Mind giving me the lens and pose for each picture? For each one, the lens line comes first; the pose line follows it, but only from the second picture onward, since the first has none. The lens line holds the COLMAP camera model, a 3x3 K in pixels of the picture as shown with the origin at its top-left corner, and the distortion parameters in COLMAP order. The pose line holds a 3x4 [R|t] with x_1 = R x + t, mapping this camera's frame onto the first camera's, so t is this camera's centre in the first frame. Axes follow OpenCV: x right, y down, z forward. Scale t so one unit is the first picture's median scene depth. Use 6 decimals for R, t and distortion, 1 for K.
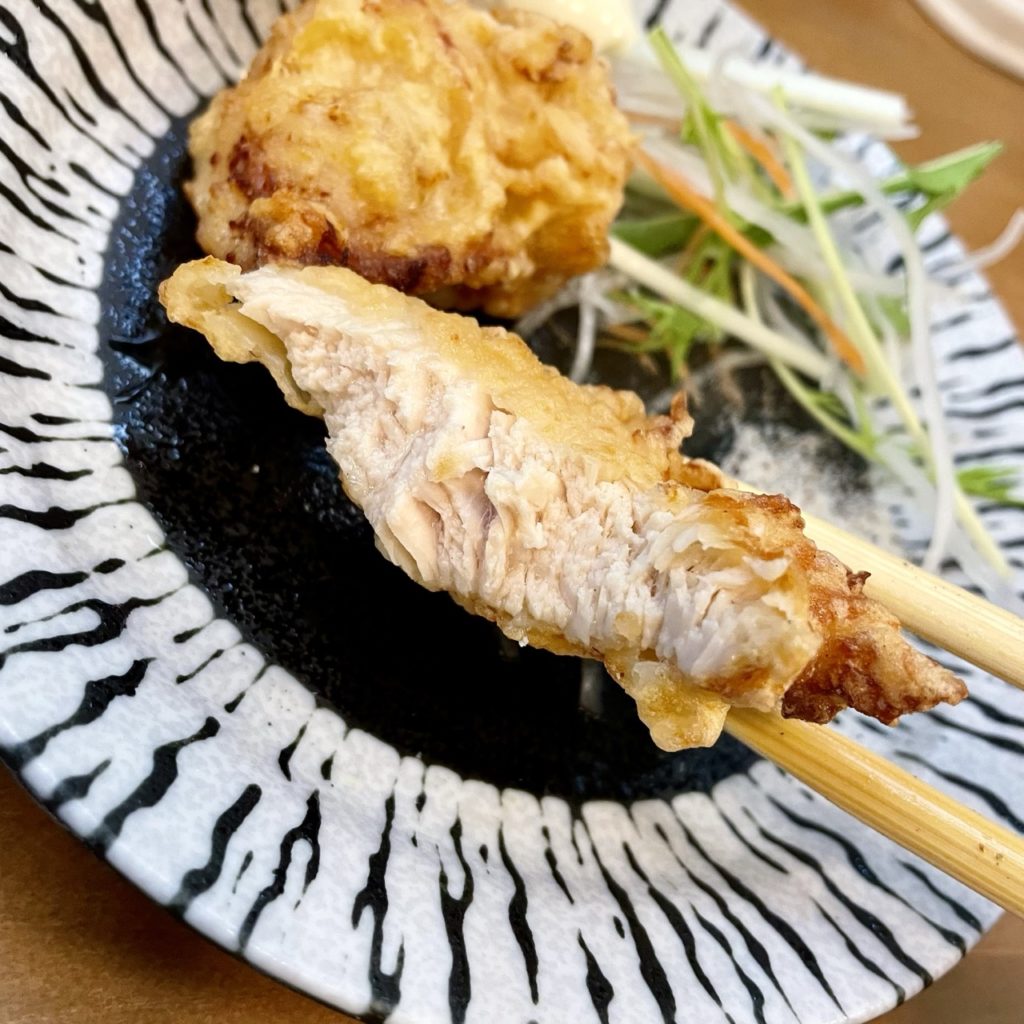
lens RADIAL K [[1051.4, 0, 512.0], [0, 1051.4, 512.0], [0, 0, 1]] dist [-0.010439, -0.083724]
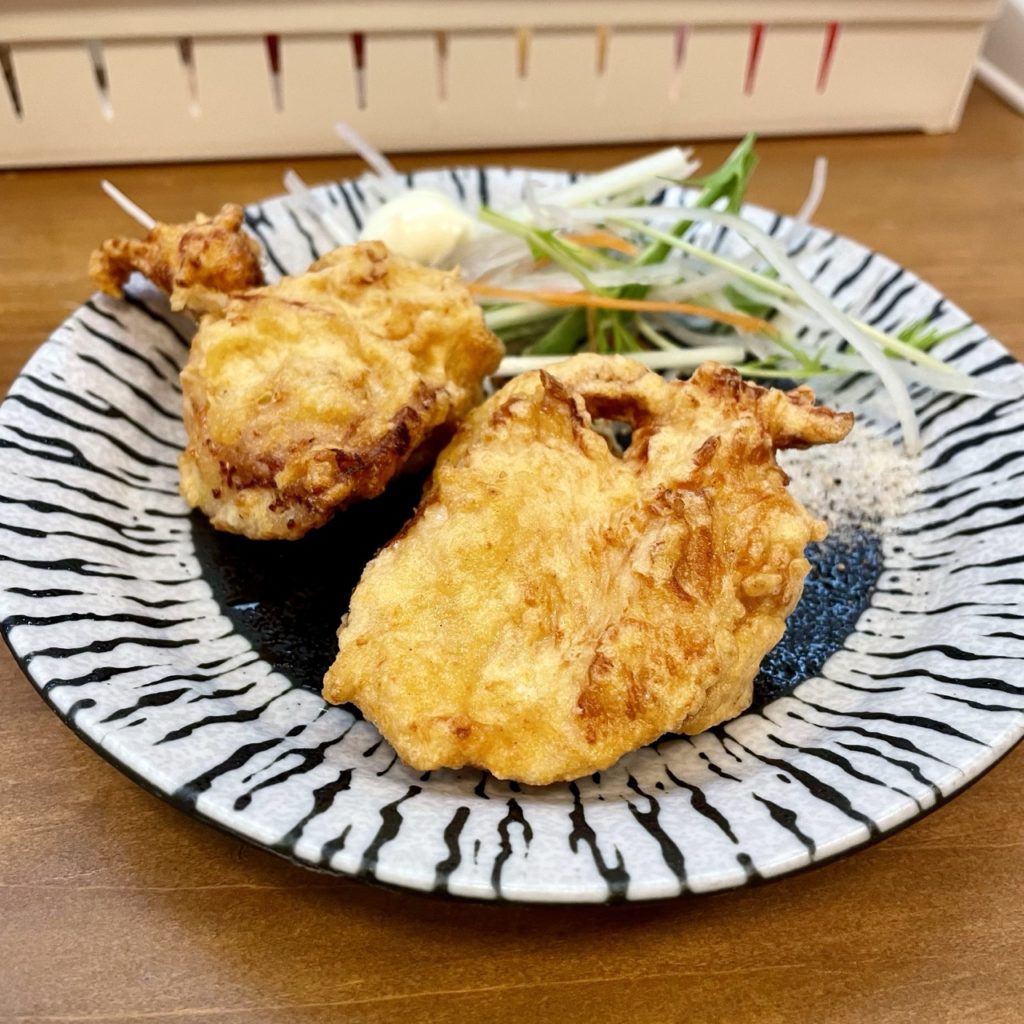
lens RADIAL K [[1051.4, 0, 512.0], [0, 1051.4, 512.0], [0, 0, 1]] dist [-0.010439, -0.083724]
pose [[0.855697, -0.515662, -0.043308, 0.044387], [0.490886, 0.835360, -0.247396, 0.281445], [0.163751, 0.190437, 0.967946, -0.277217]]
